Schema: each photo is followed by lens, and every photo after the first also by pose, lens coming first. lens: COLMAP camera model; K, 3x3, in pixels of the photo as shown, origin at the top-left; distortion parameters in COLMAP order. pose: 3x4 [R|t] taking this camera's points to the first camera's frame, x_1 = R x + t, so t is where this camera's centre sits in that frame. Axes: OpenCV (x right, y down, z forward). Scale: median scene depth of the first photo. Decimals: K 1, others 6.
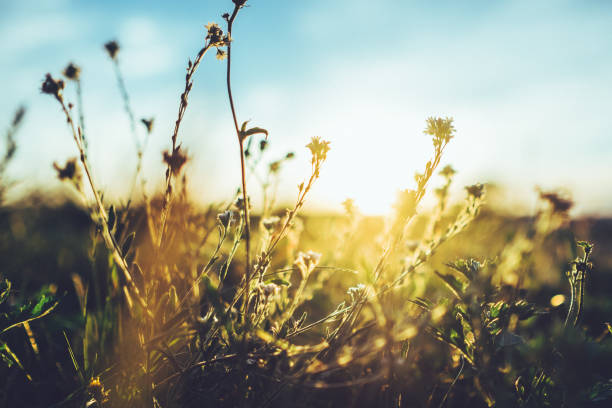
lens RADIAL K [[671.3, 0, 305.8], [0, 671.3, 233.9], [0, 0, 1]] dist [-0.088944, 0.011920]
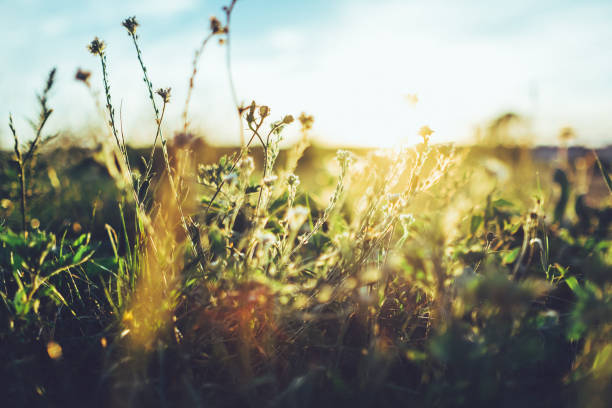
lens RADIAL K [[671.3, 0, 305.8], [0, 671.3, 233.9], [0, 0, 1]] dist [-0.088944, 0.011920]
pose [[0.999034, -0.013583, -0.041786, 0.059864], [0.017877, 0.994398, 0.104181, -0.046670], [0.040137, -0.104827, 0.993680, -0.181350]]
